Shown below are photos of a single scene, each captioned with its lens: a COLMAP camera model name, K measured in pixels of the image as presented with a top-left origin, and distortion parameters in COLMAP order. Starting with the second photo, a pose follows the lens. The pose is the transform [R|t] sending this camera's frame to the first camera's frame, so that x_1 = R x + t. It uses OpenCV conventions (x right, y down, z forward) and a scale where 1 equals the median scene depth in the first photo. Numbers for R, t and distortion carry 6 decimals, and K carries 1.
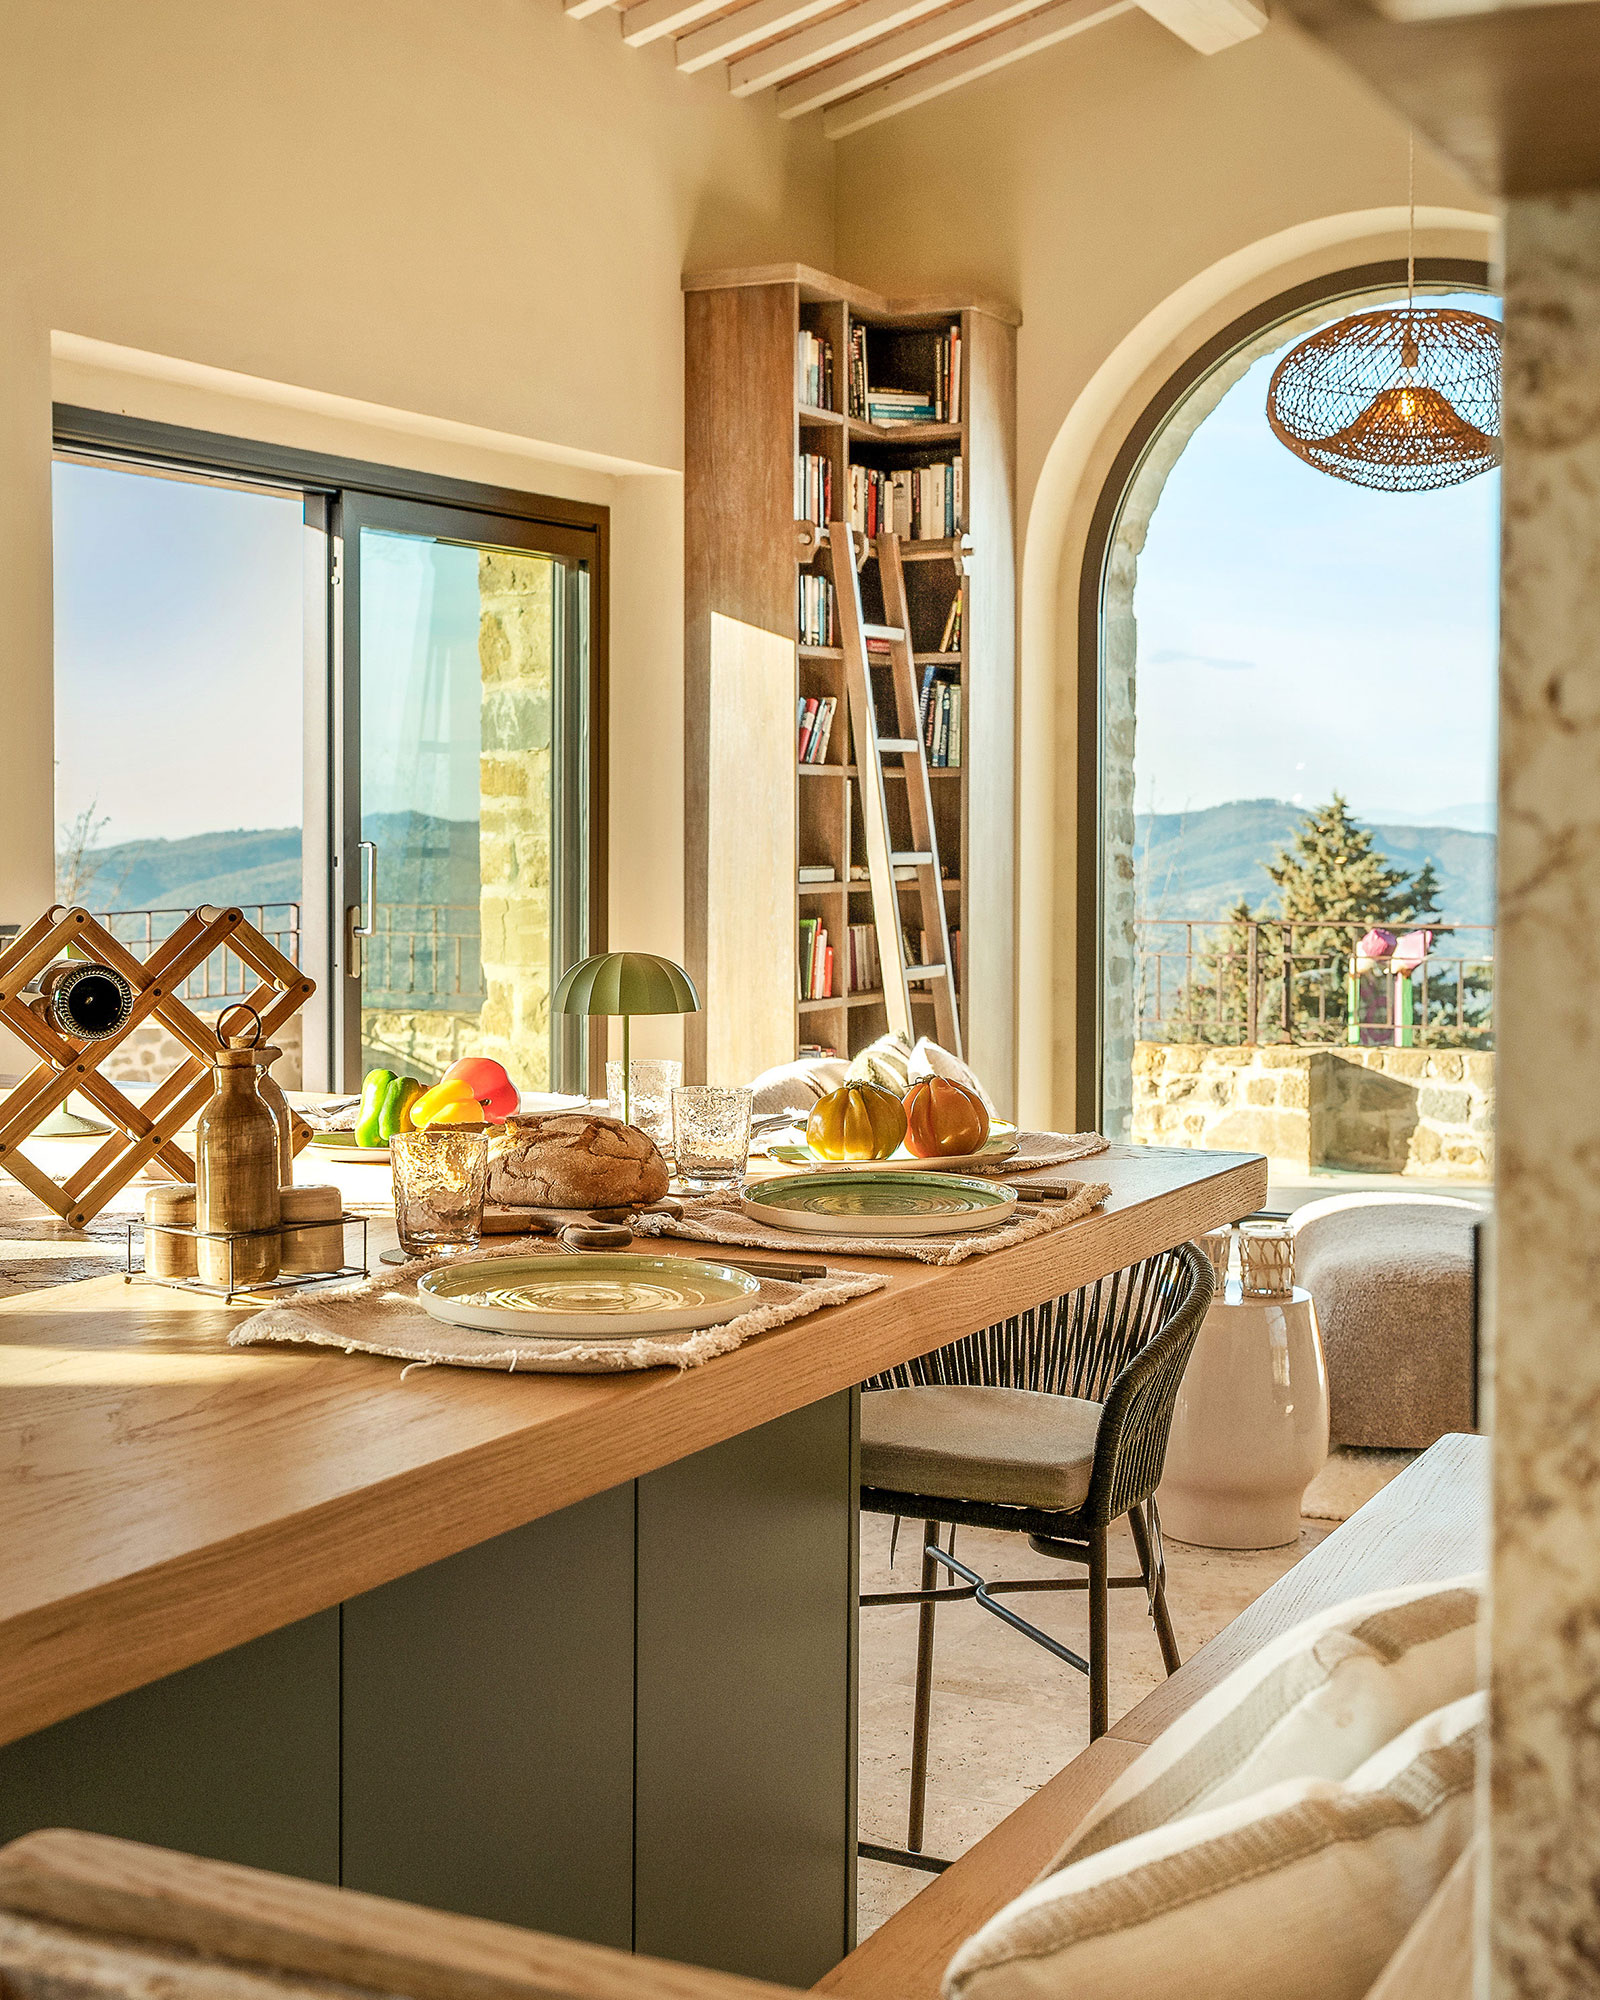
lens RADIAL K [[6451.6, 0, 800.2], [0, 6451.6, 945.9], [0, 0, 1]] dist [0.441076, 2.471130]
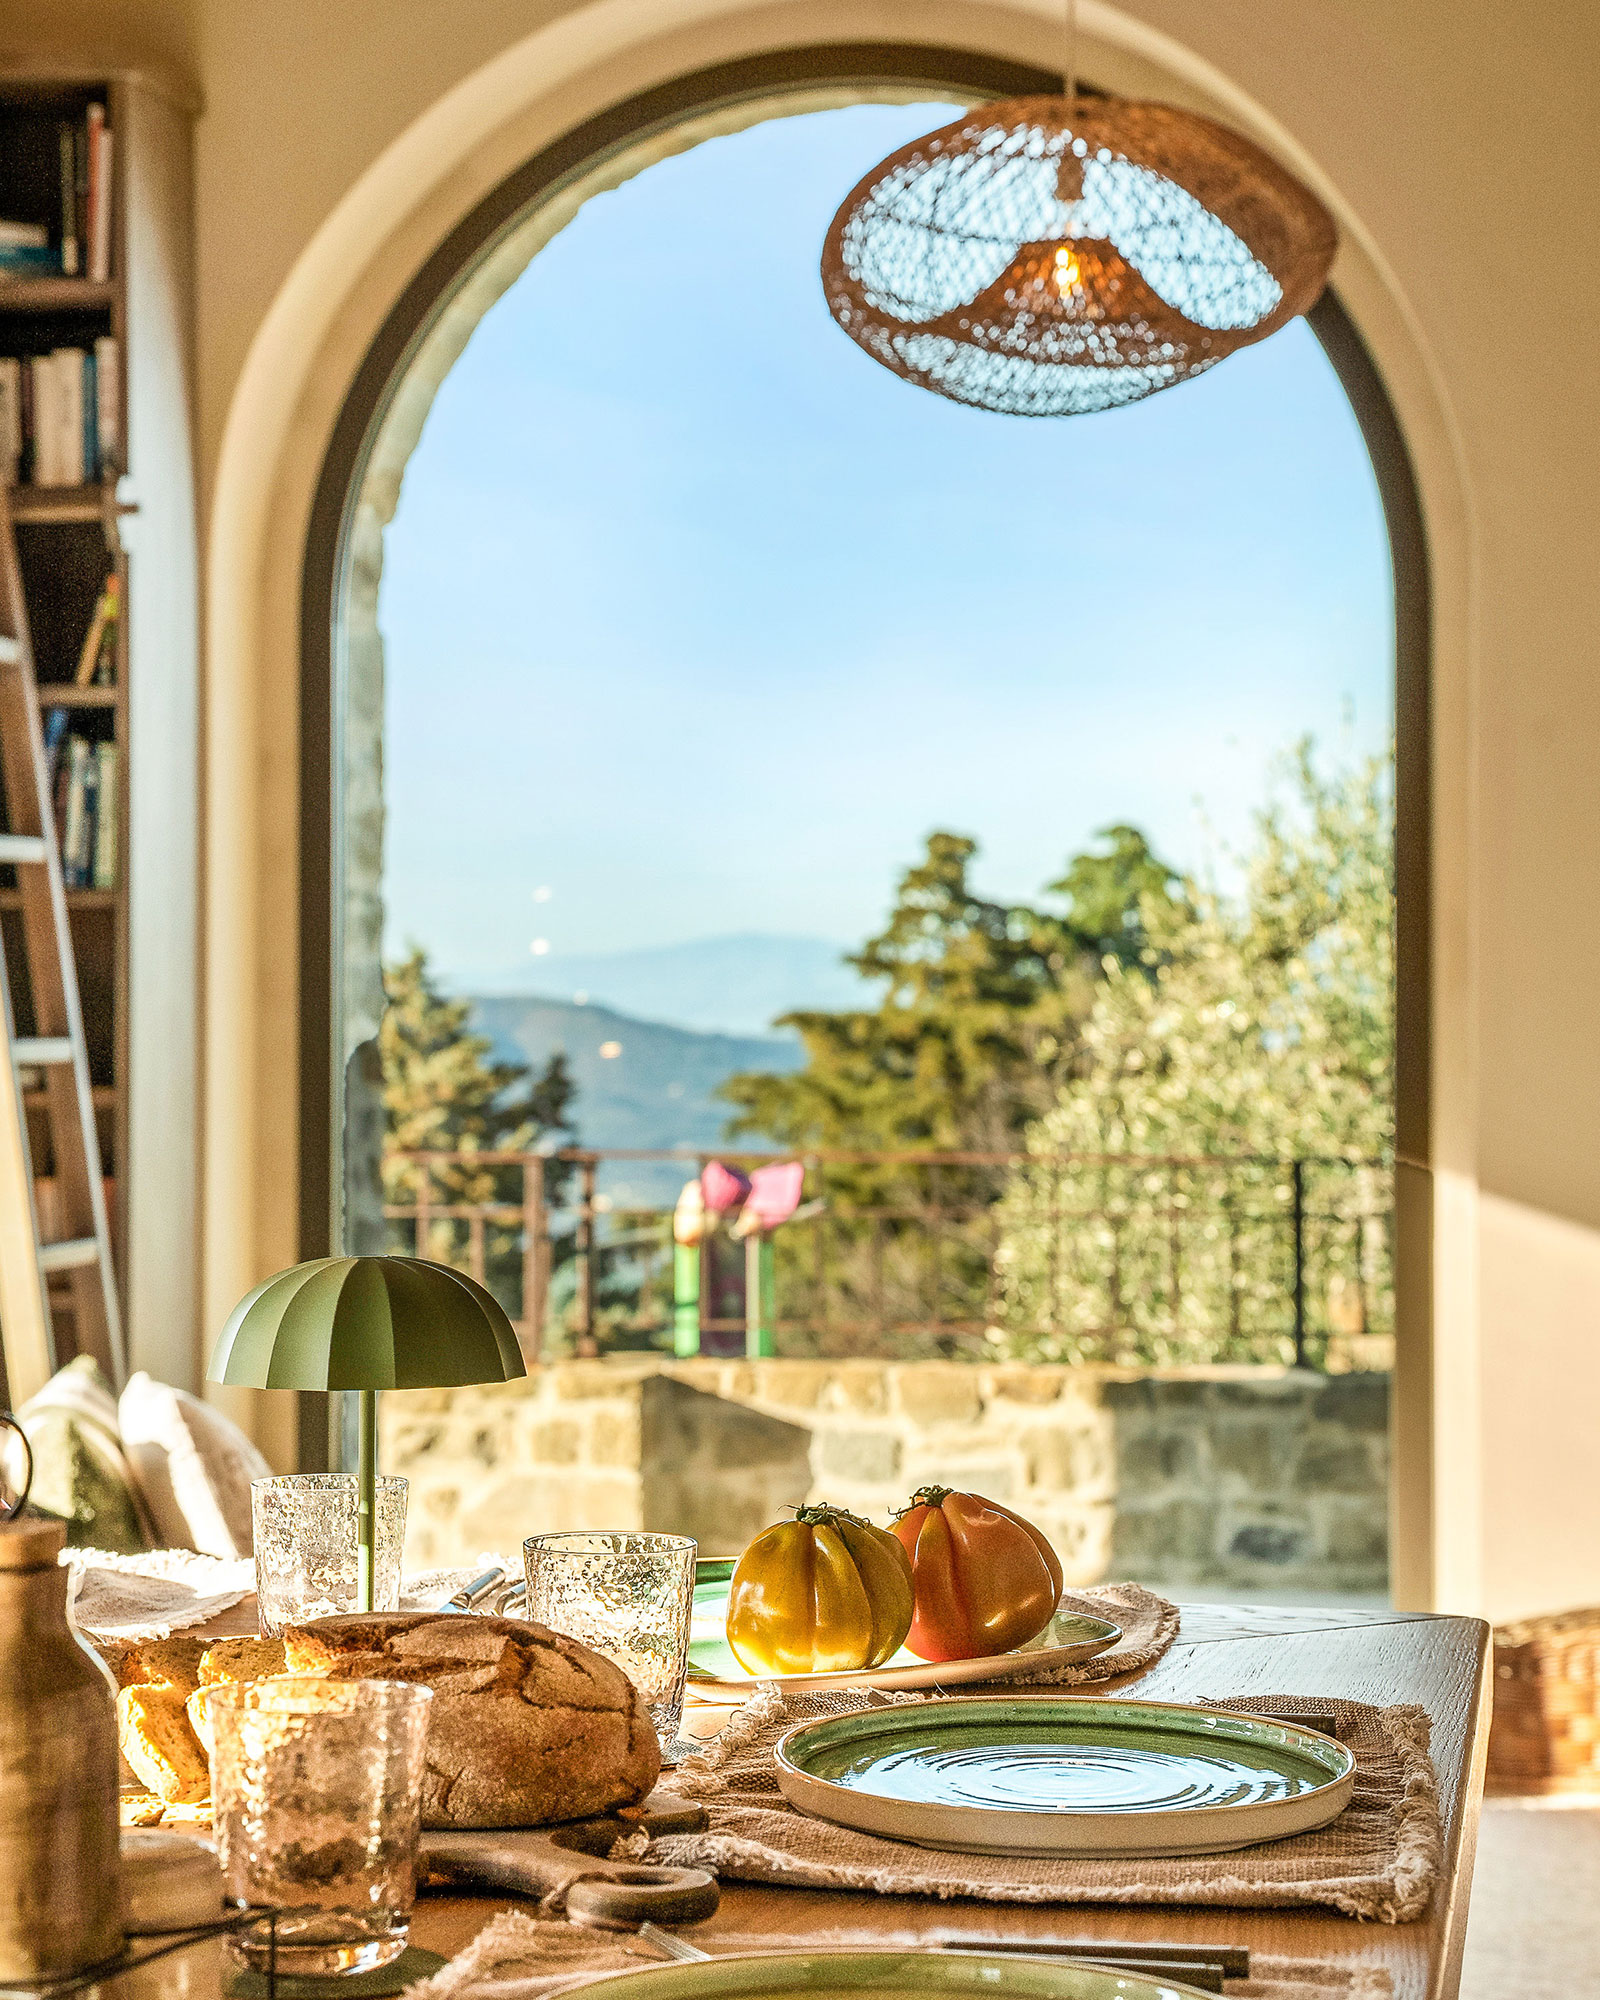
lens RADIAL K [[6451.6, 0, 800.2], [0, 6451.6, 945.9], [0, 0, 1]] dist [0.441076, 2.471130]
pose [[0.880099, 0.000094, 0.474789, -0.191695], [0.012297, 0.999660, -0.022991, -0.008969], [-0.474630, 0.026073, 0.879799, 0.472944]]
